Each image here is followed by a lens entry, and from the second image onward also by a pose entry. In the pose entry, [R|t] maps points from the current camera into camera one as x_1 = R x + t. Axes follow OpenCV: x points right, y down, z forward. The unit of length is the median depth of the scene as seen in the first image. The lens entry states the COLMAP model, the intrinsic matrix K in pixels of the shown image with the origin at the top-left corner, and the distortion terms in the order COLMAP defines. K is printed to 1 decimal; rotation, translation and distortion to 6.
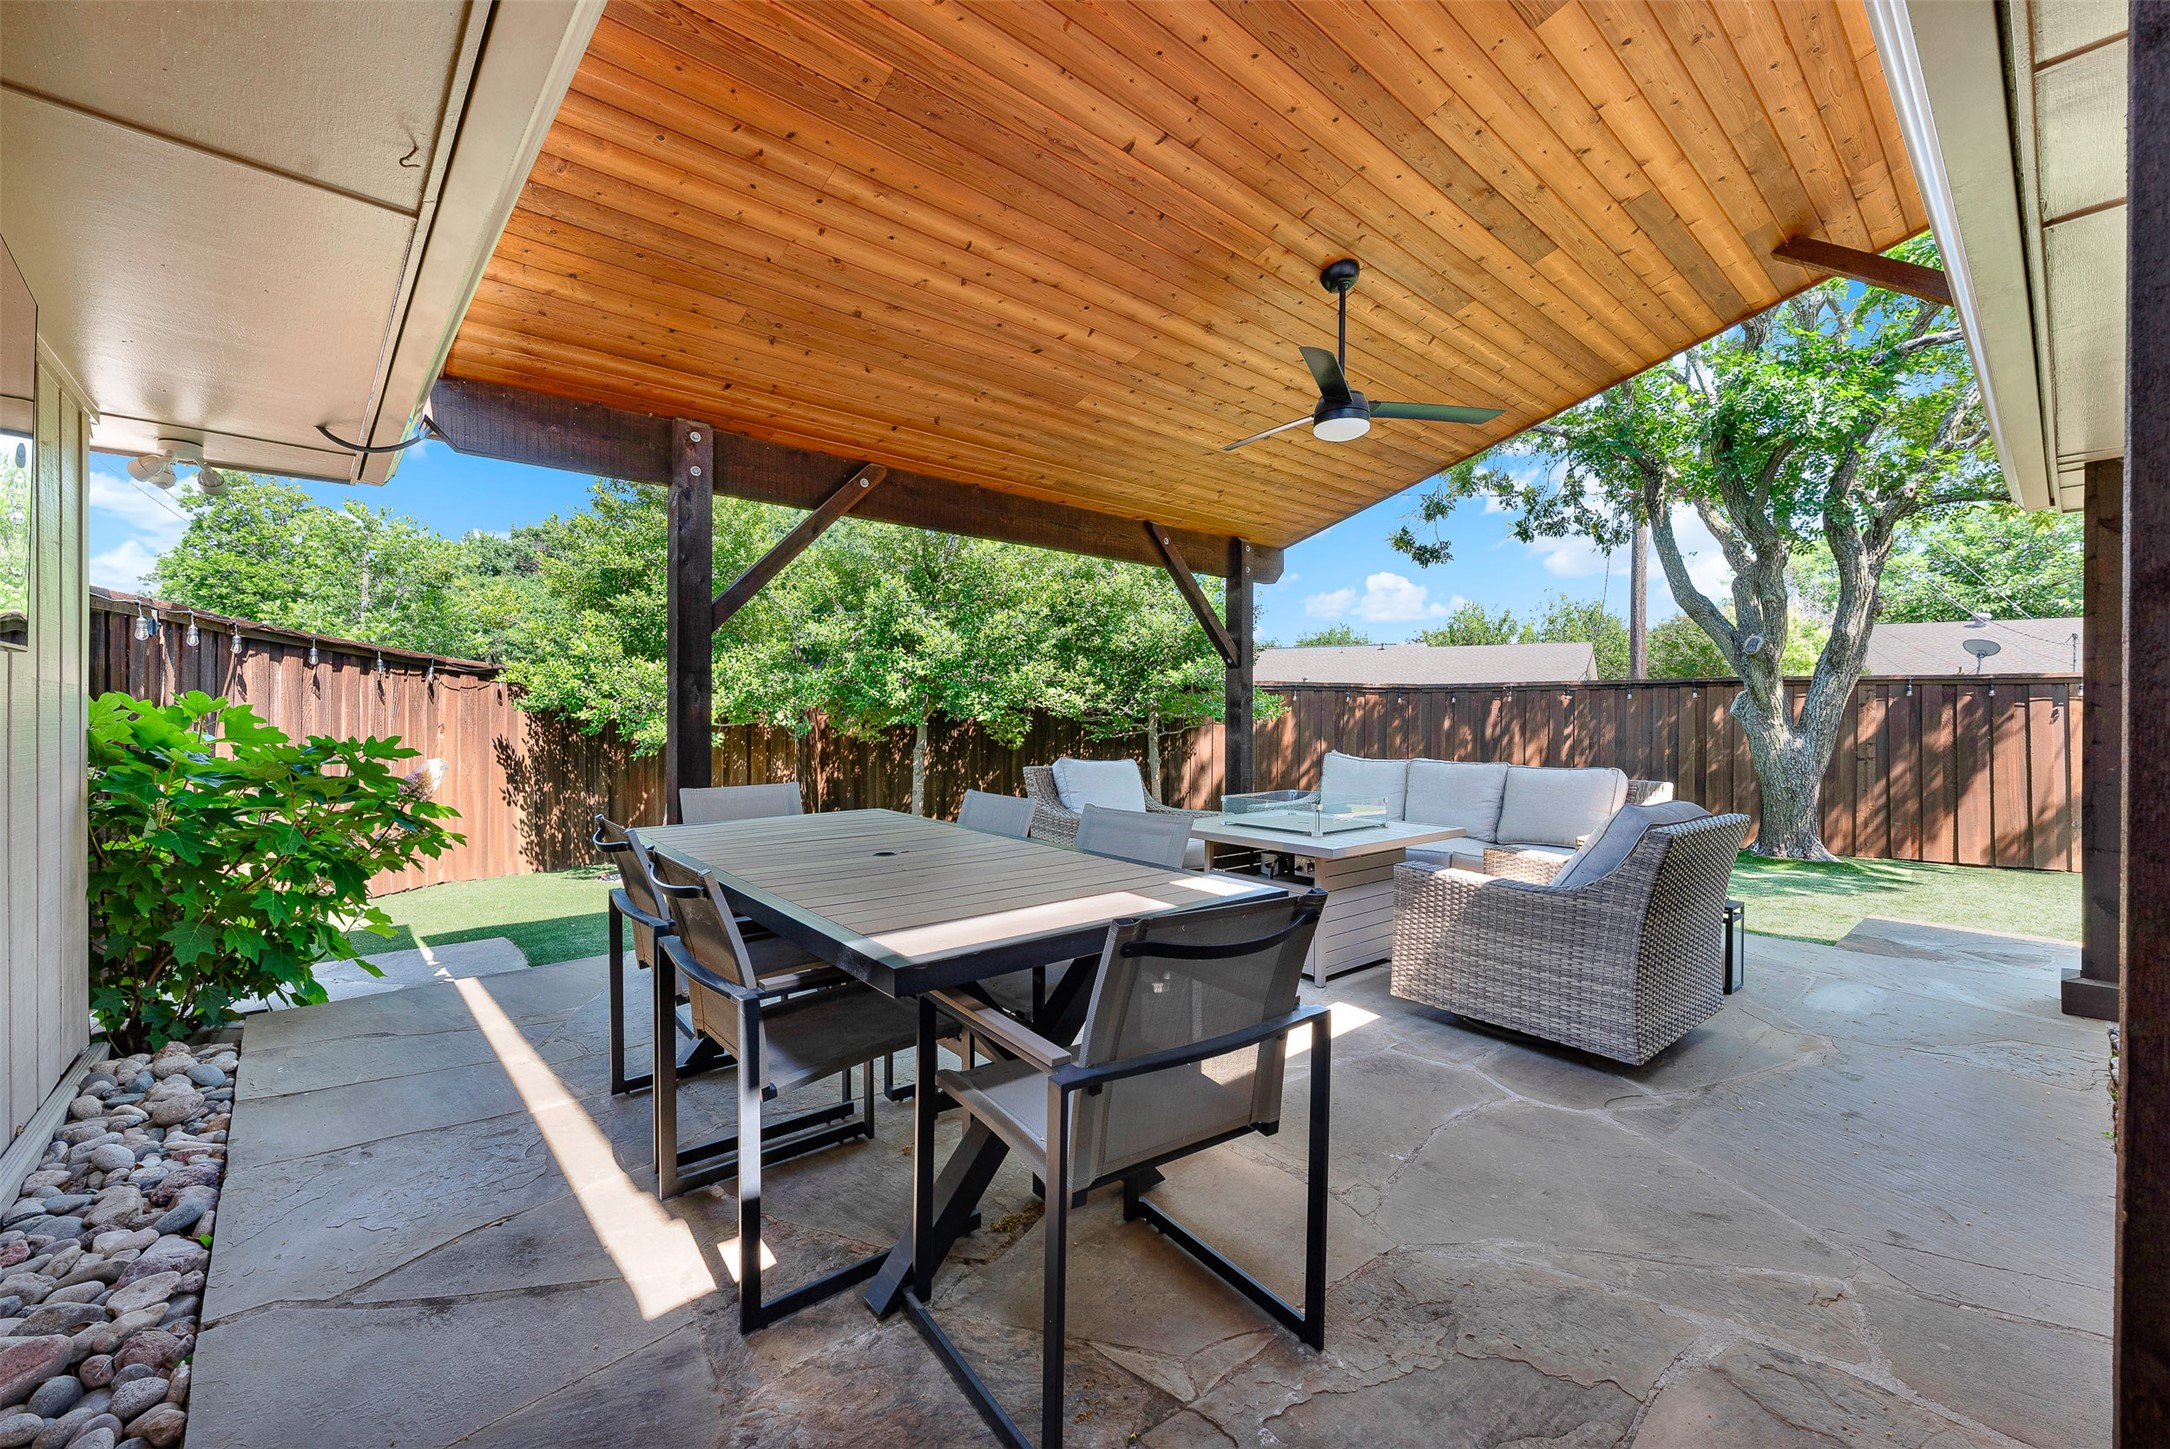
lens RADIAL K [[887.4, 0, 1083.8], [0, 887.4, 715.5], [0, 0, 1]] dist [-0.001032, -0.000084]
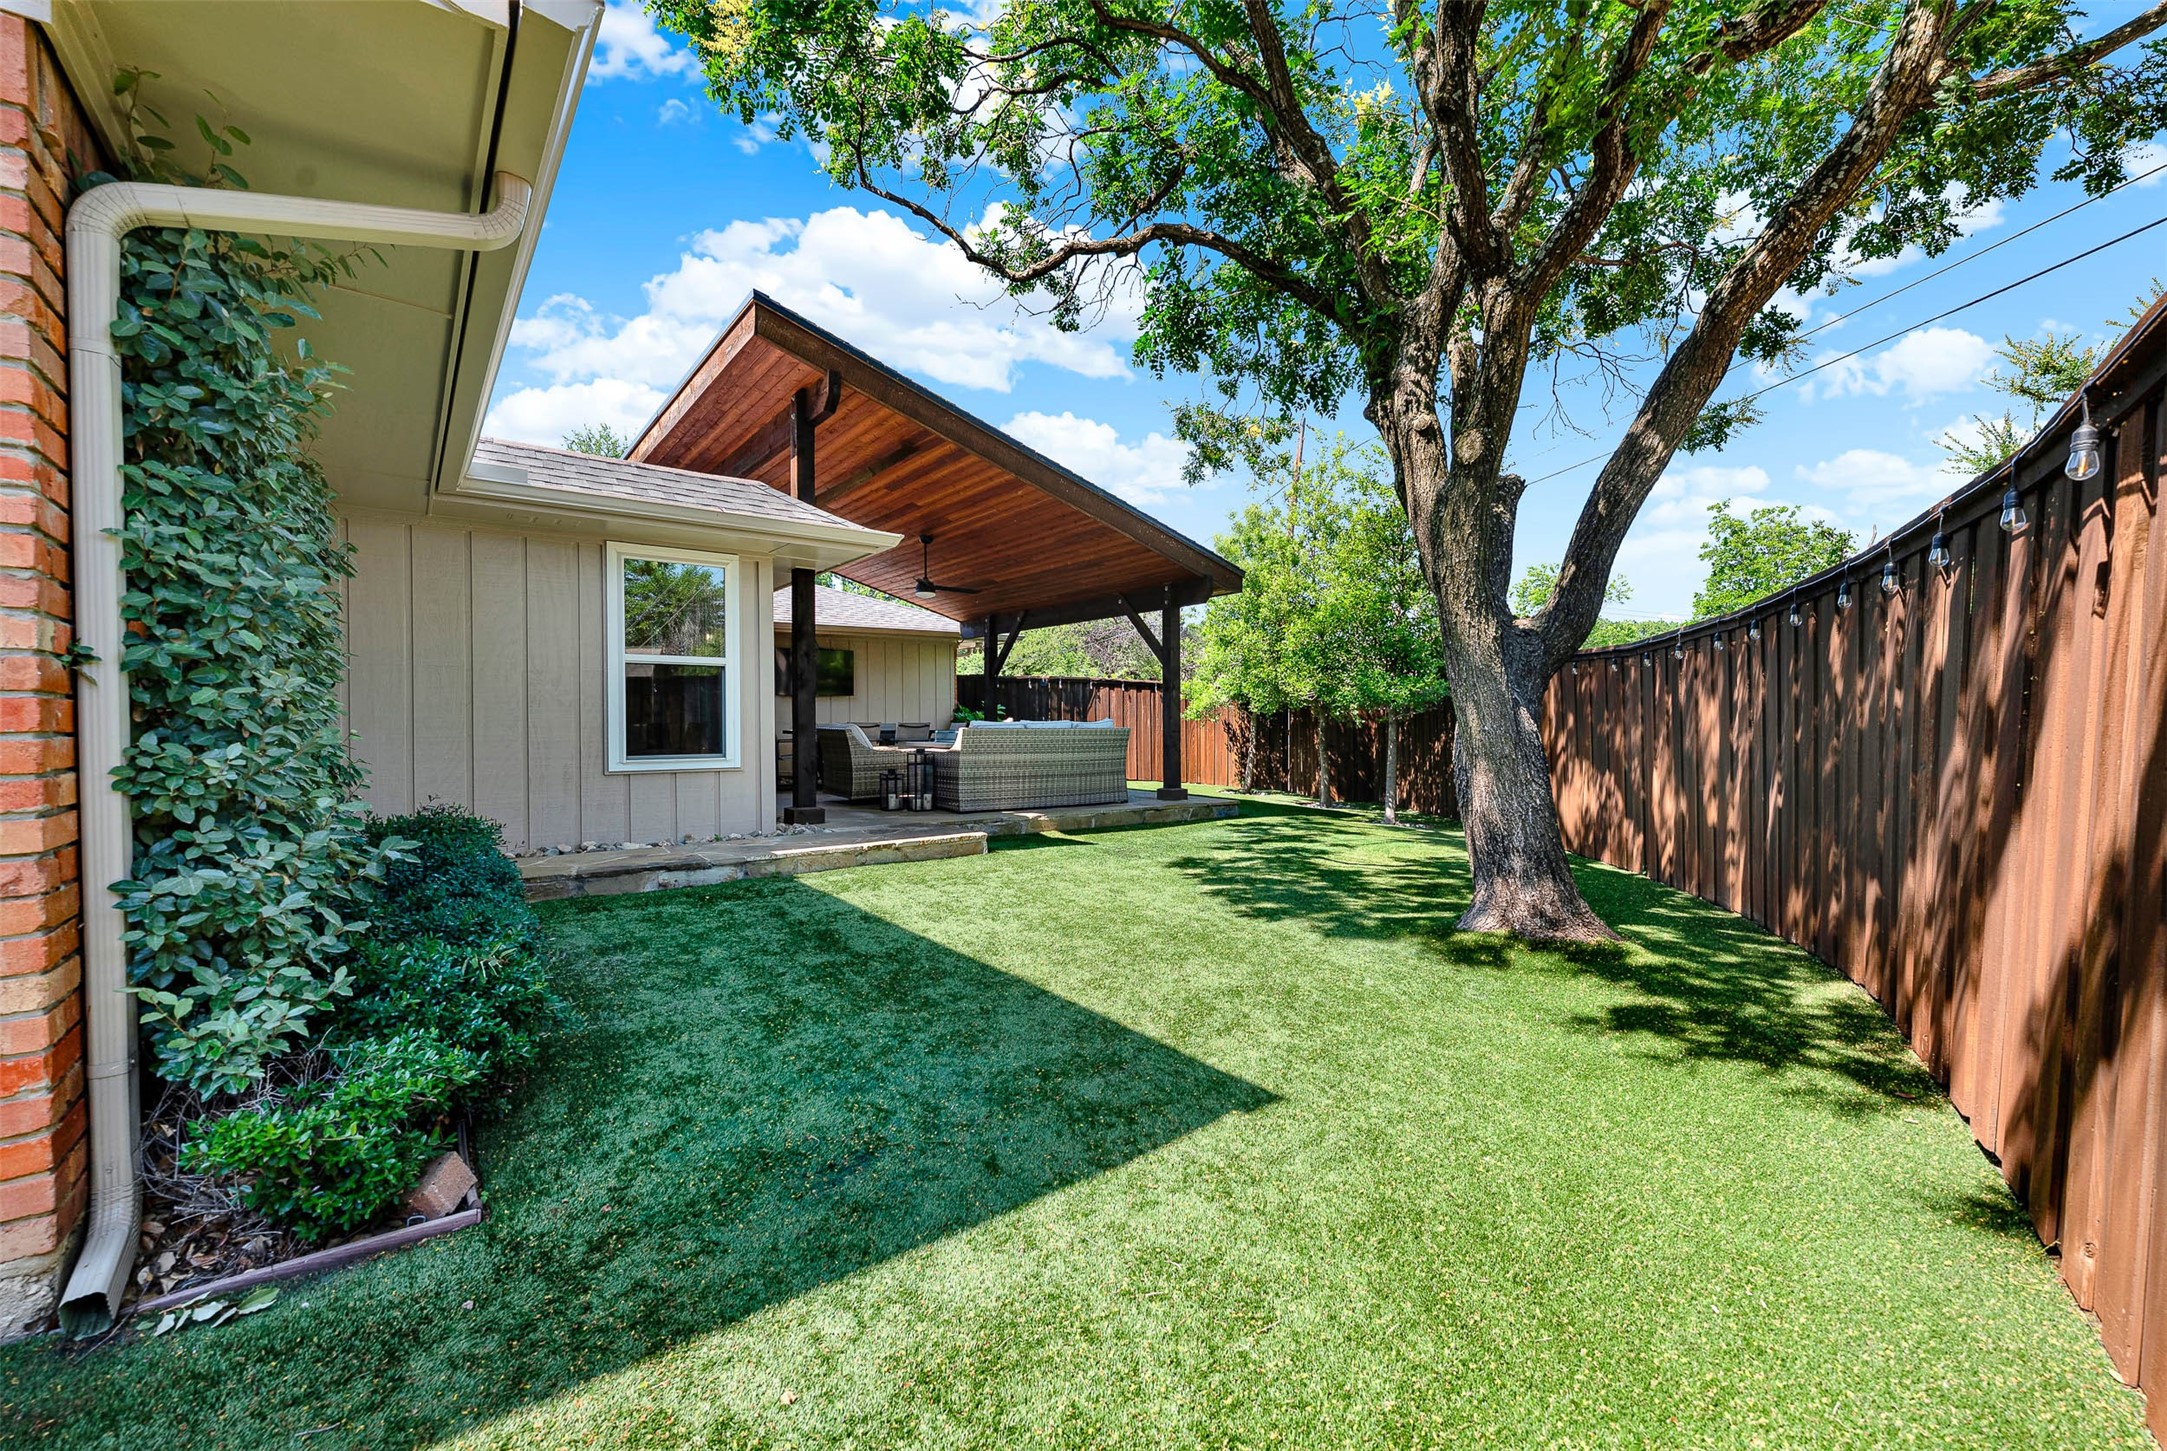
lens RADIAL K [[882.6, 0, 1083.5], [0, 882.6, 725.5], [0, 0, 1]] dist [0.000159, -0.000357]
pose [[-0.072176, -0.006064, -0.997373, 1.623514], [0.000438, 0.999981, -0.006111, 0.057781], [0.997392, -0.000878, -0.072172, 0.928564]]
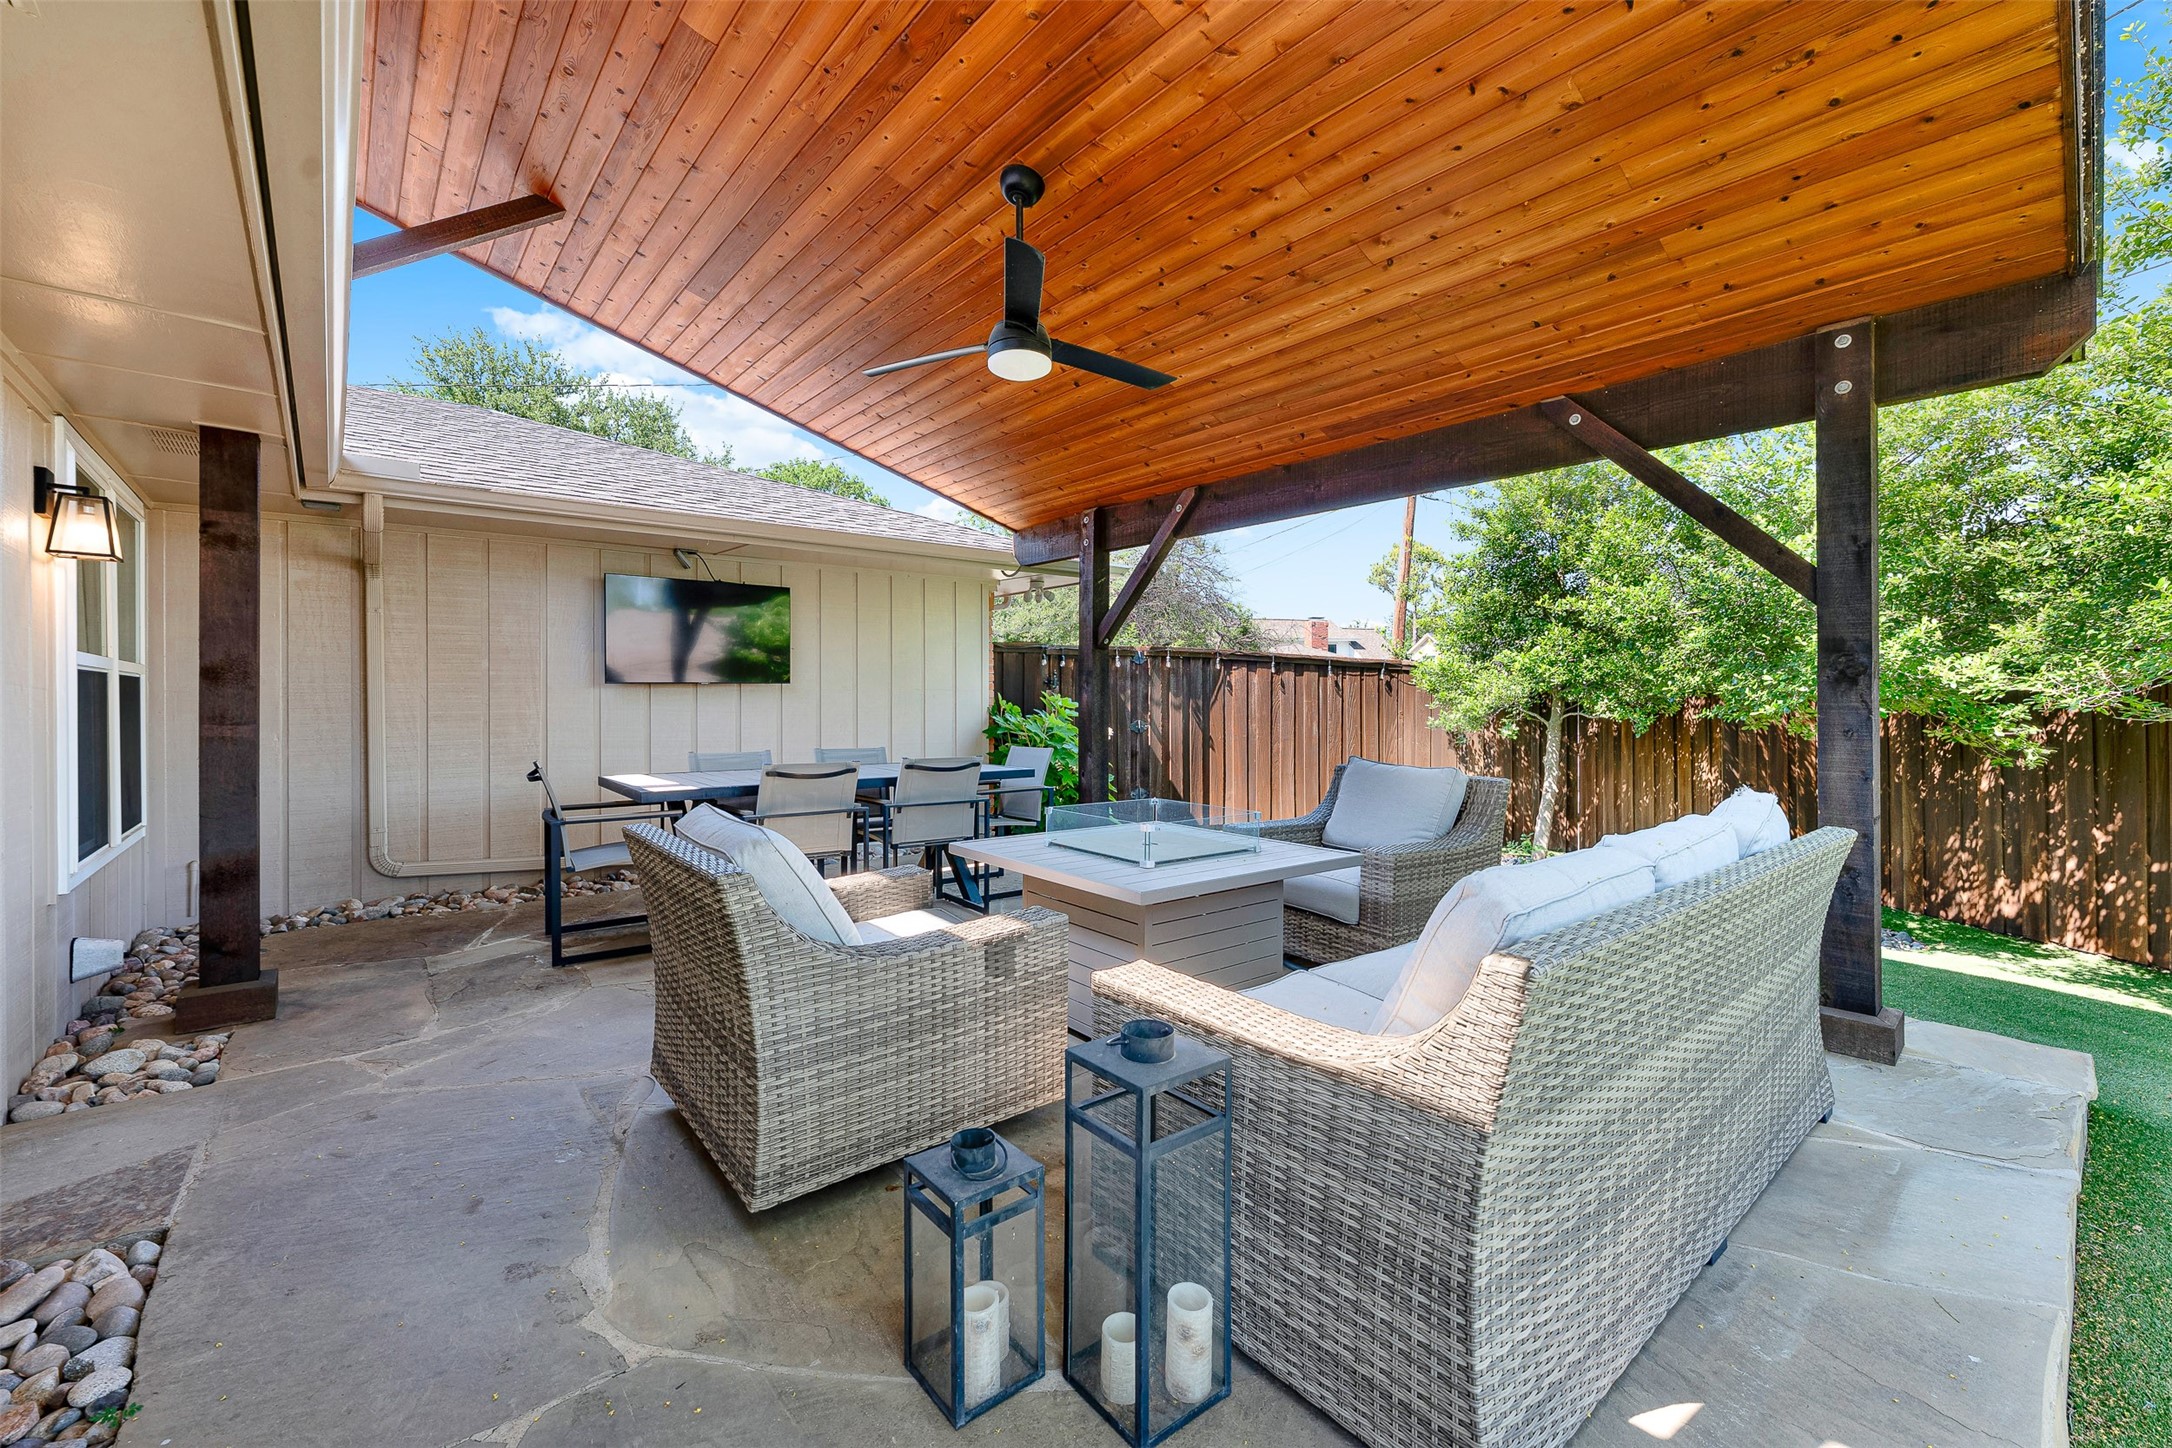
lens RADIAL K [[893.5, 0, 1082.5], [0, 893.5, 711.3], [0, 0, 1]] dist [-0.000775, -0.000147]
pose [[-0.034100, 0.005109, -0.999405, 0.643648], [-0.002825, 0.999982, 0.005209, 0.002546], [0.999414, 0.003001, -0.034085, 0.616129]]
